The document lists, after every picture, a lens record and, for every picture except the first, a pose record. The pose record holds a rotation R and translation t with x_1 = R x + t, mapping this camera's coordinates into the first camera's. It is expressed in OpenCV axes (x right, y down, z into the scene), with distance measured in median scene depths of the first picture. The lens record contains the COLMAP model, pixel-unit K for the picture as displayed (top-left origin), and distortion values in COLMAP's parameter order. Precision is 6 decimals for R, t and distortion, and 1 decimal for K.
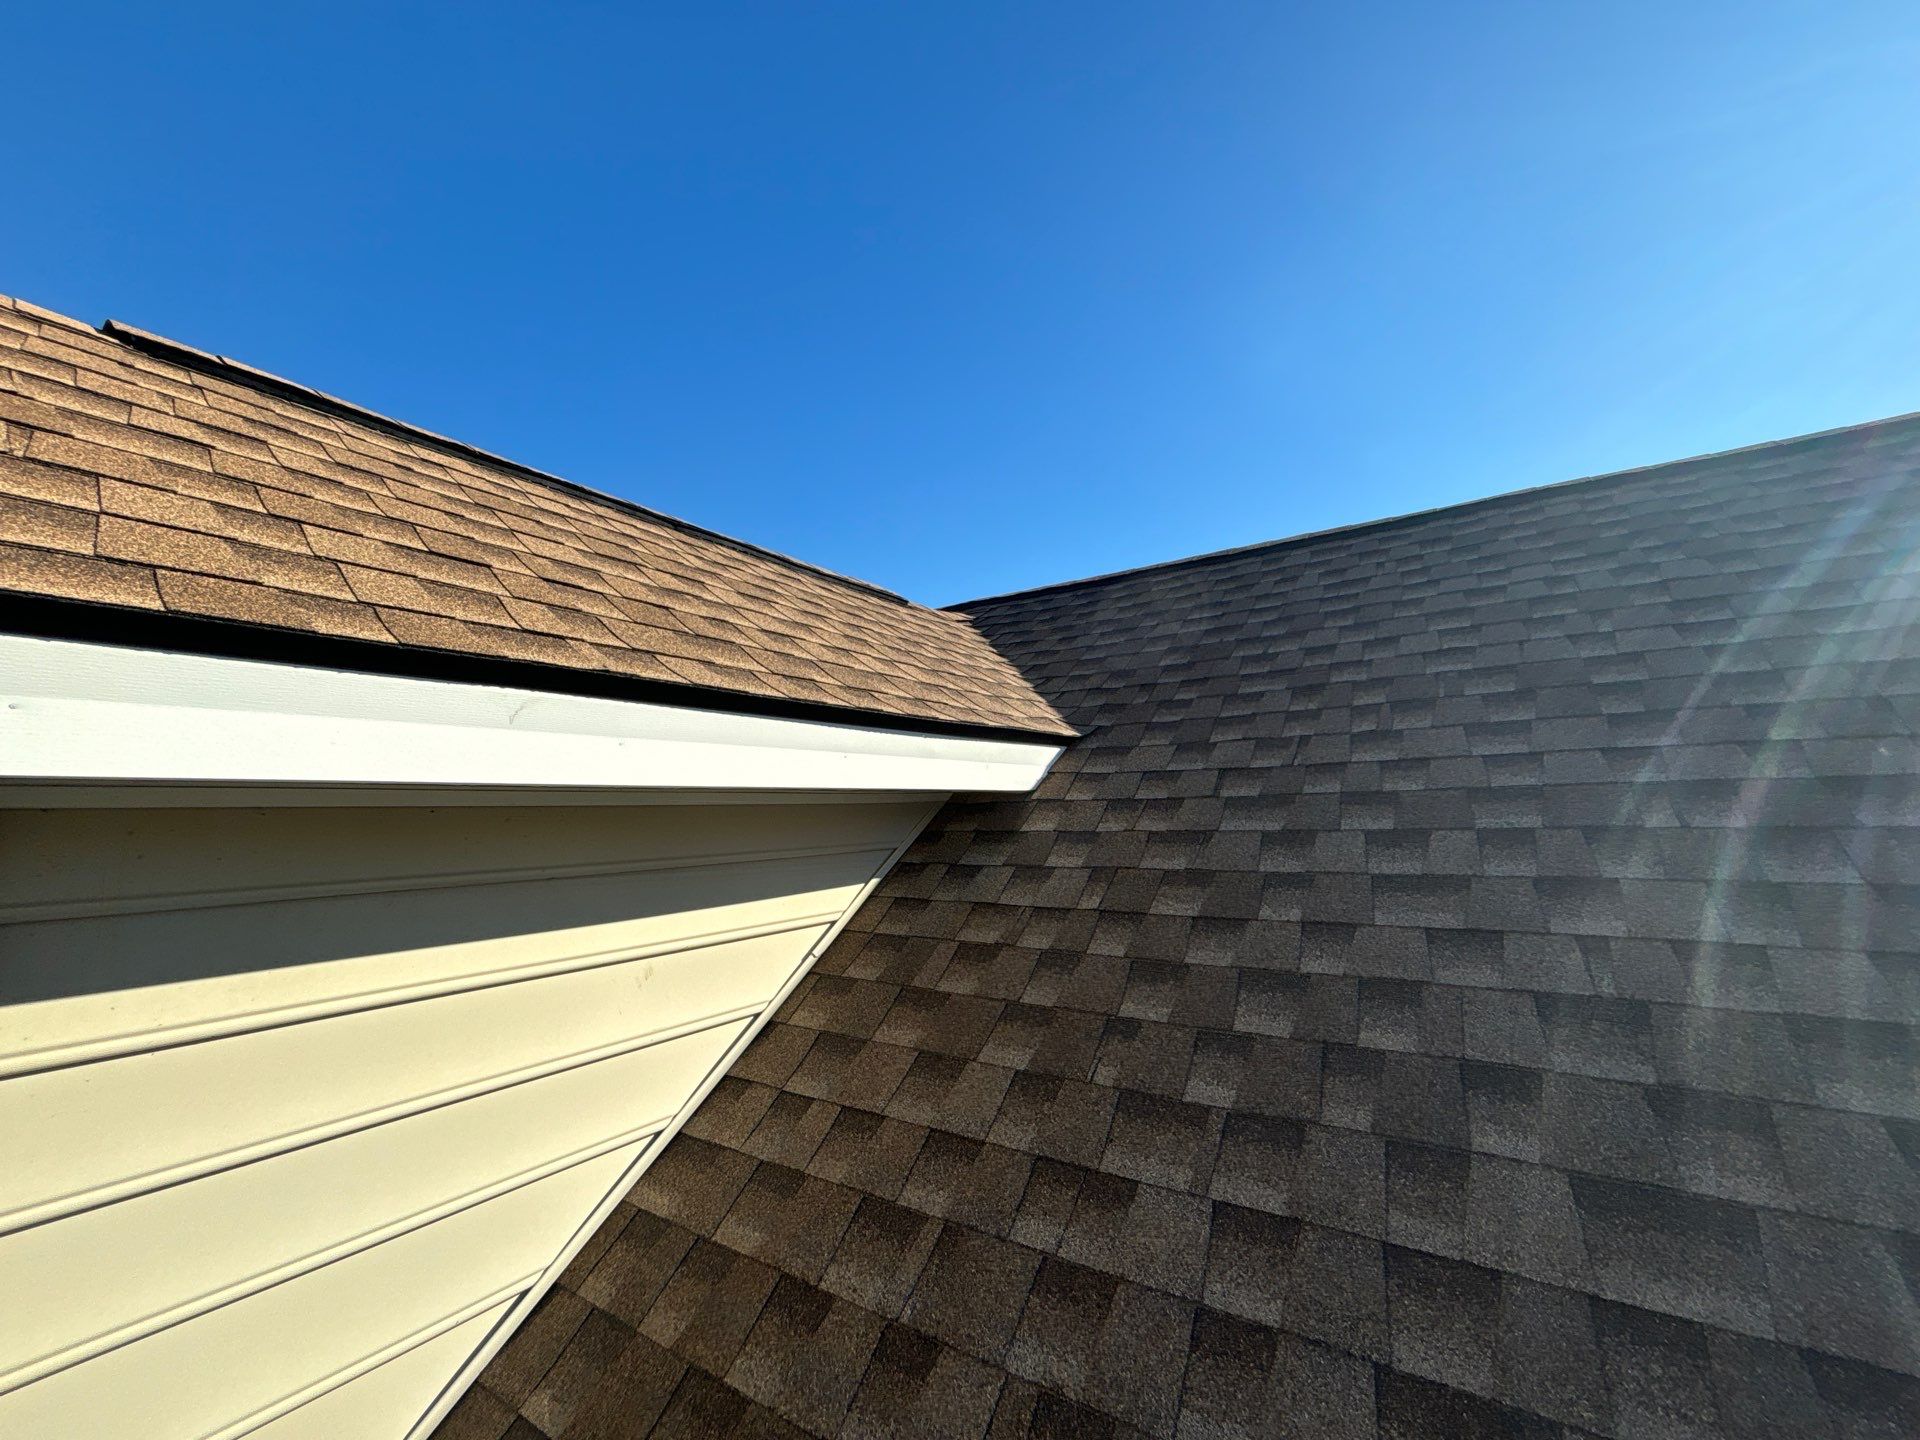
lens RADIAL K [[777.6, 0, 954.9], [0, 777.6, 723.1], [0, 0, 1]] dist [0.001314, -0.003848]
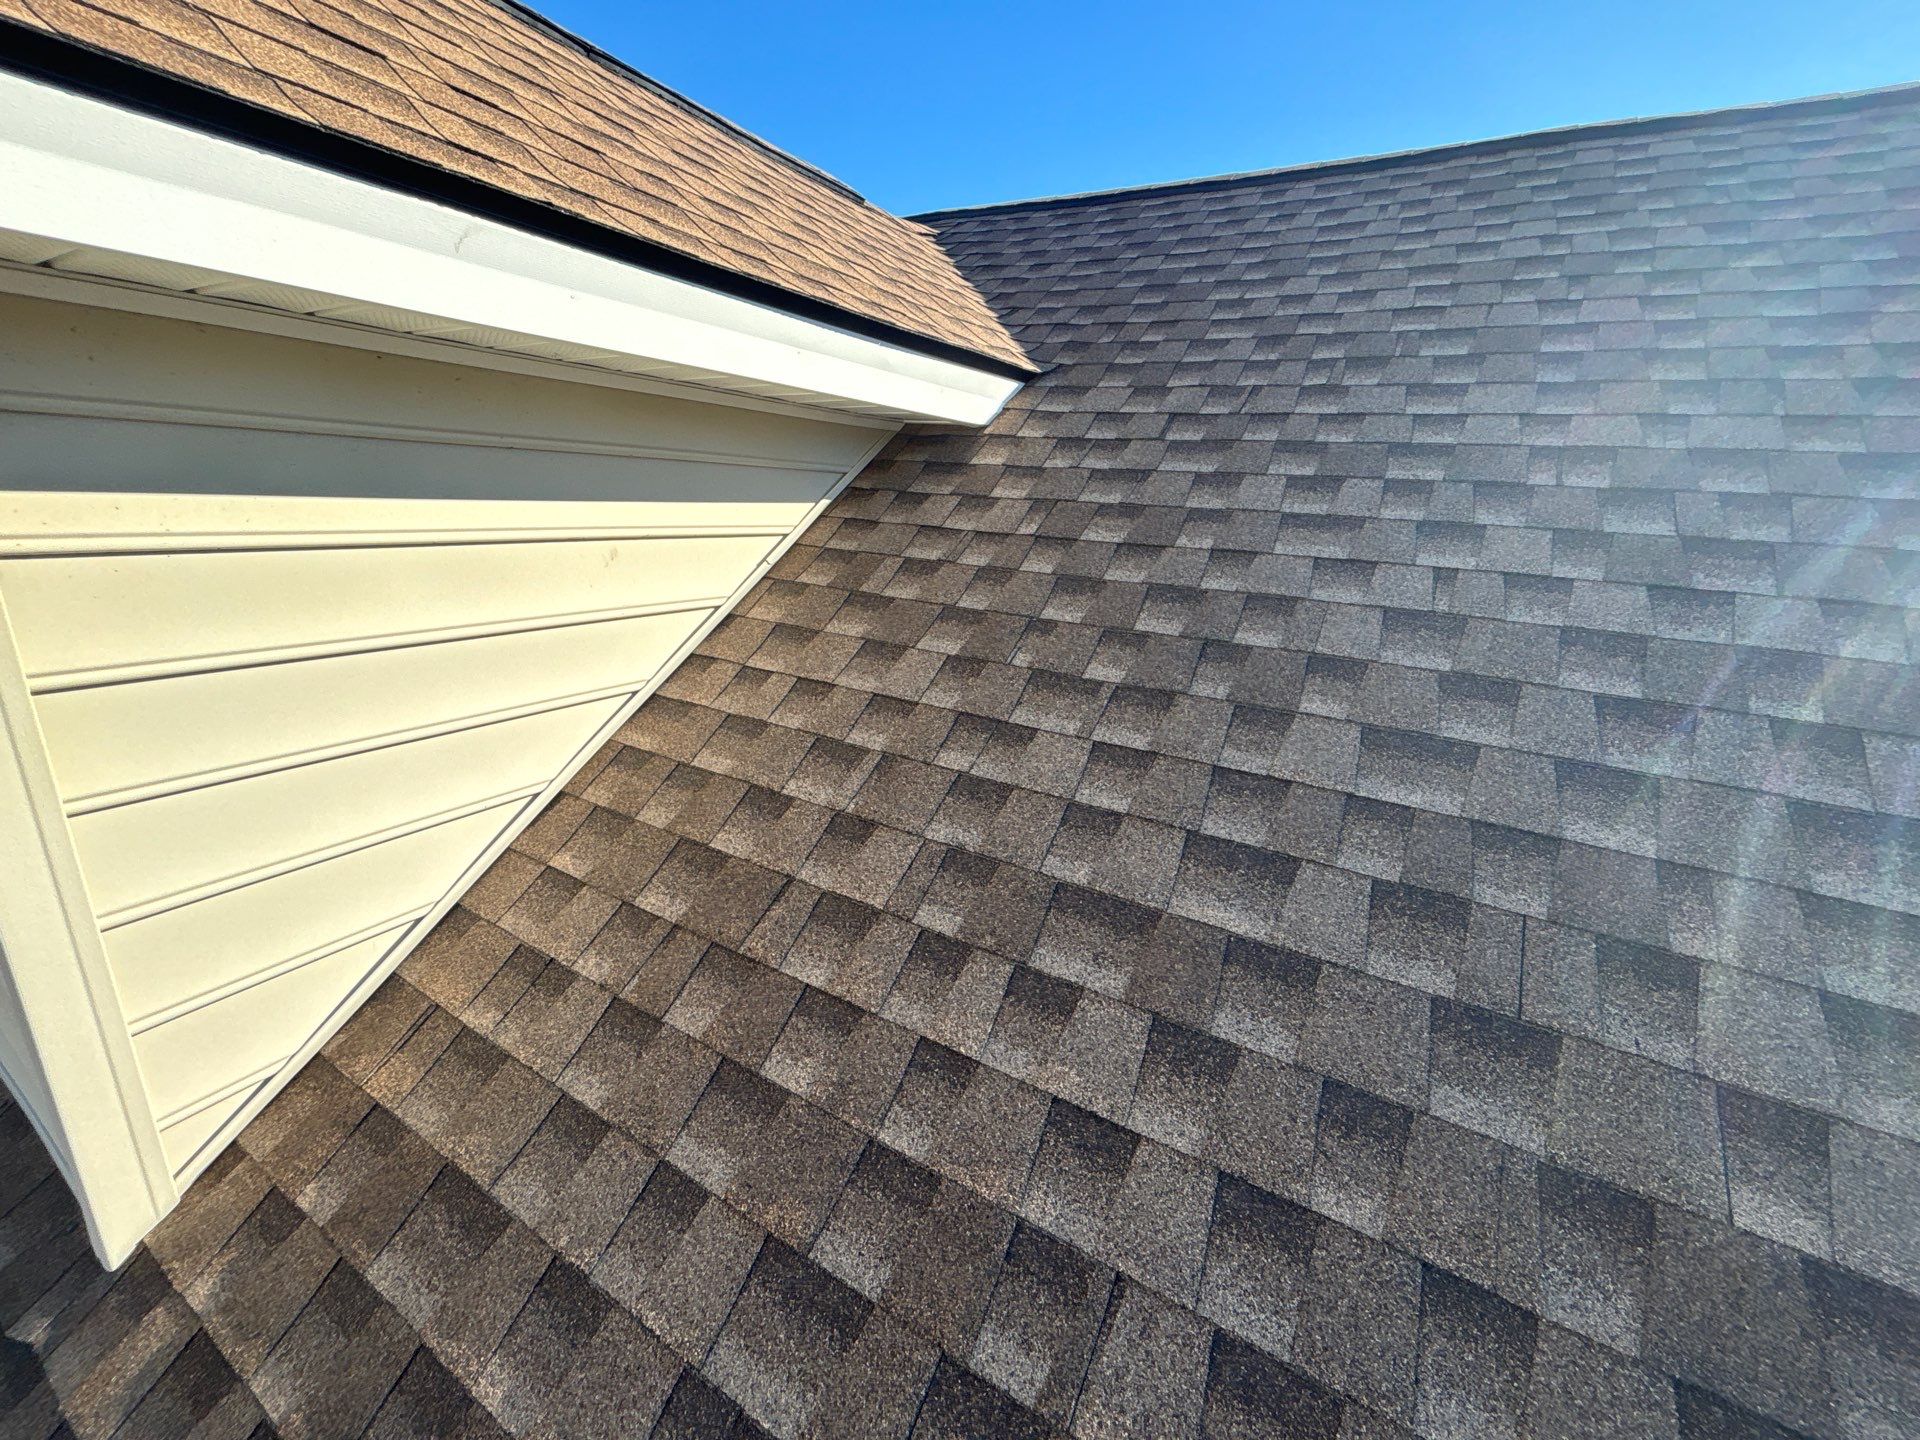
lens RADIAL K [[778.4, 0, 960.0], [0, 778.4, 720.0], [0, 0, 1]] dist [0.005901, -0.003695]
pose [[0.994612, 0.052831, 0.089200, -0.002835], [-0.083773, 0.916438, 0.391309, 0.064296], [-0.061073, -0.396673, 0.915926, -0.095180]]
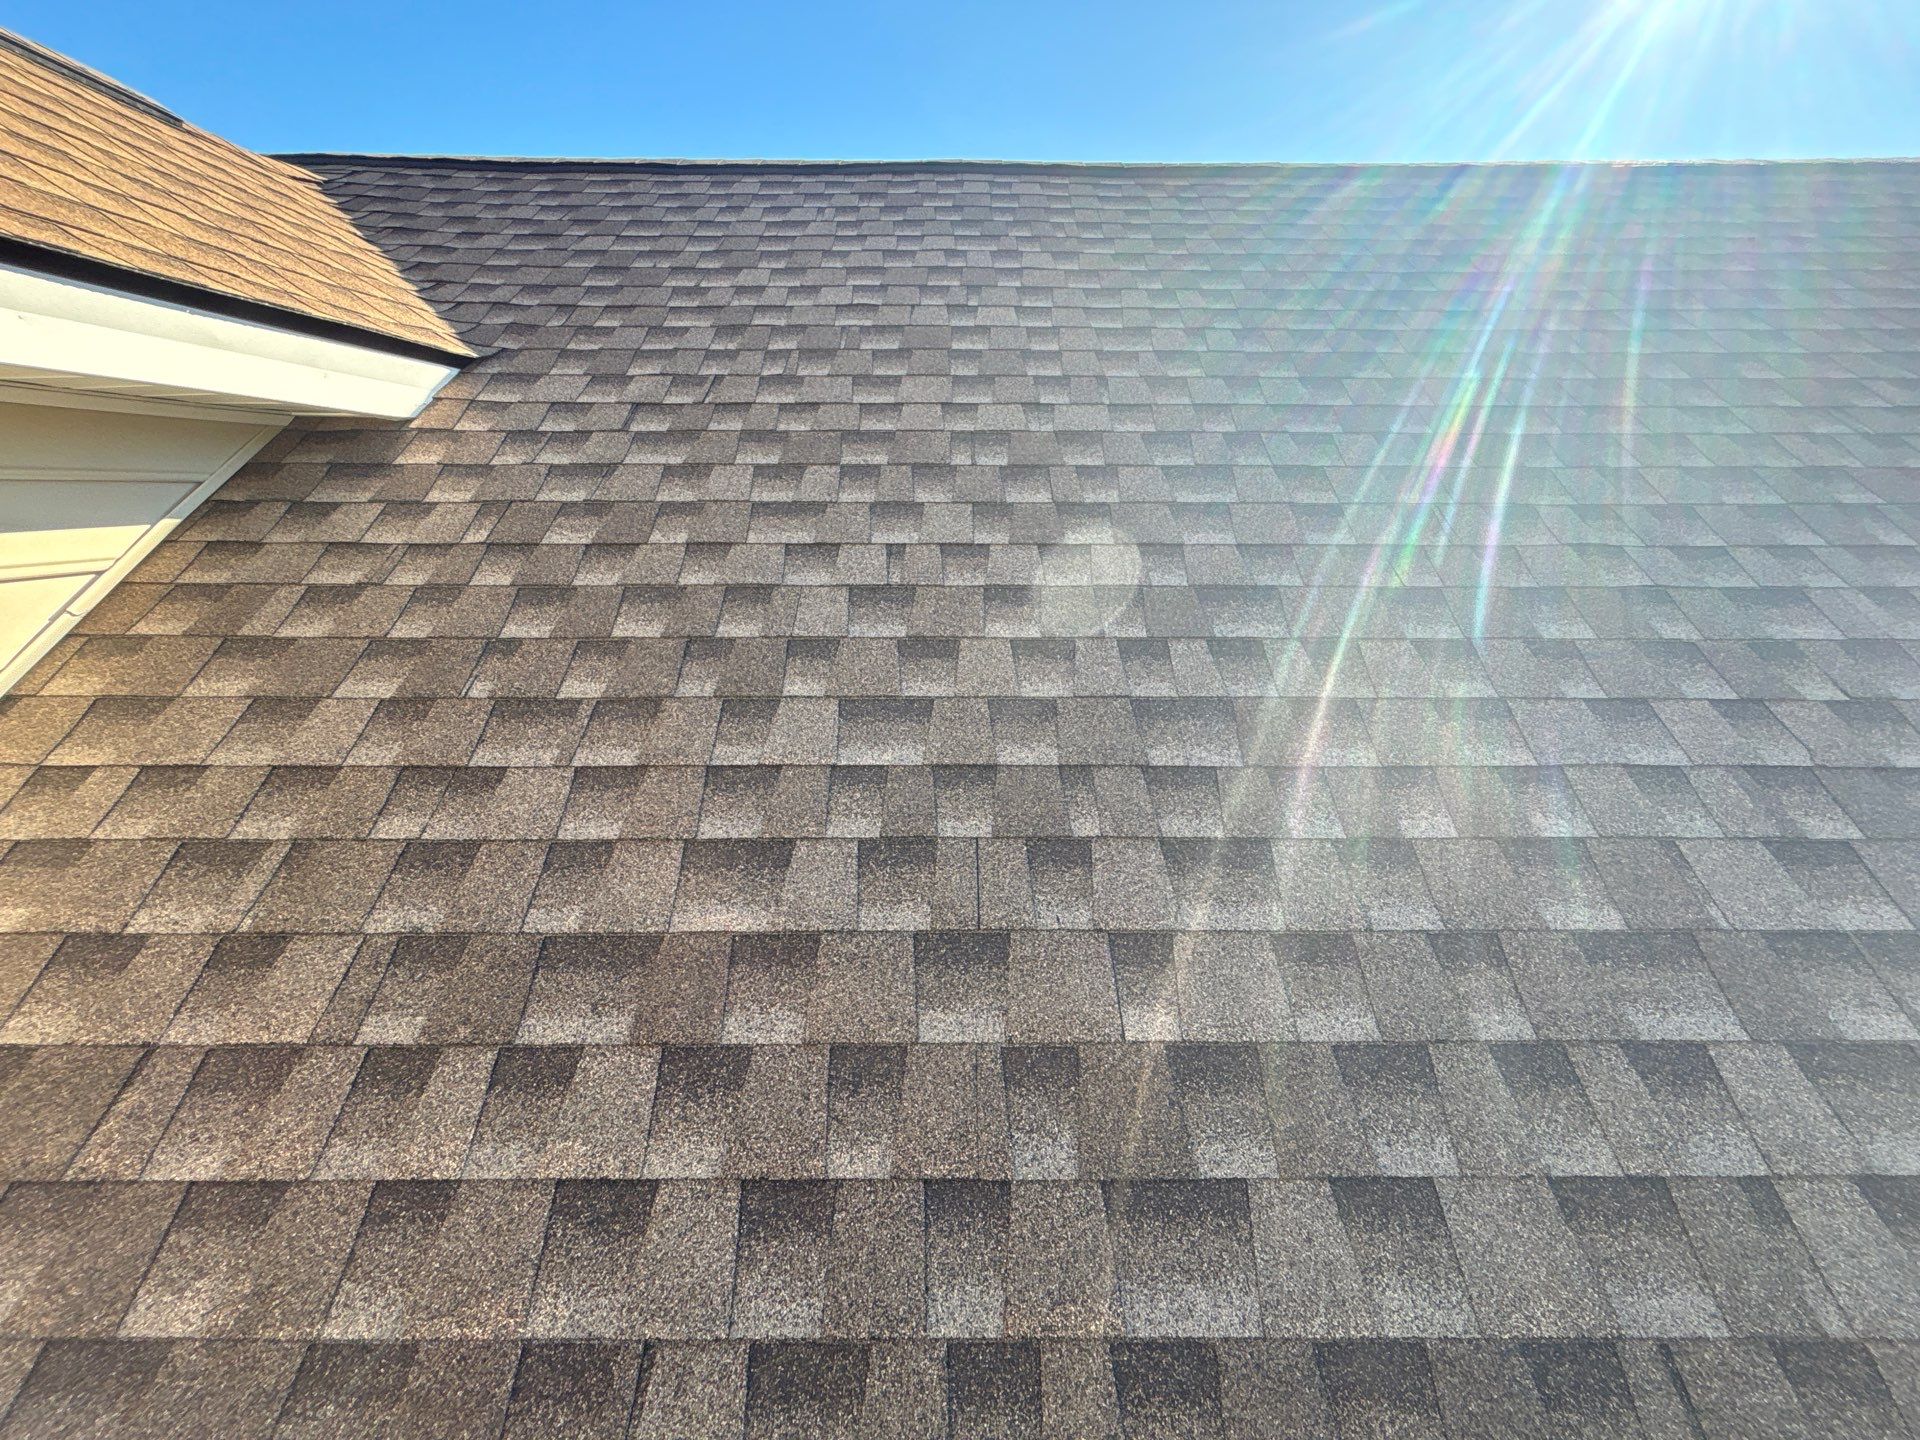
lens RADIAL K [[778.4, 0, 960.0], [0, 778.4, 720.0], [0, 0, 1]] dist [0.005901, -0.003695]
pose [[0.821334, -0.137170, 0.553710, 0.109240], [-0.085689, 0.929978, 0.357488, 0.056125], [-0.563975, -0.341064, 0.752069, -0.108783]]
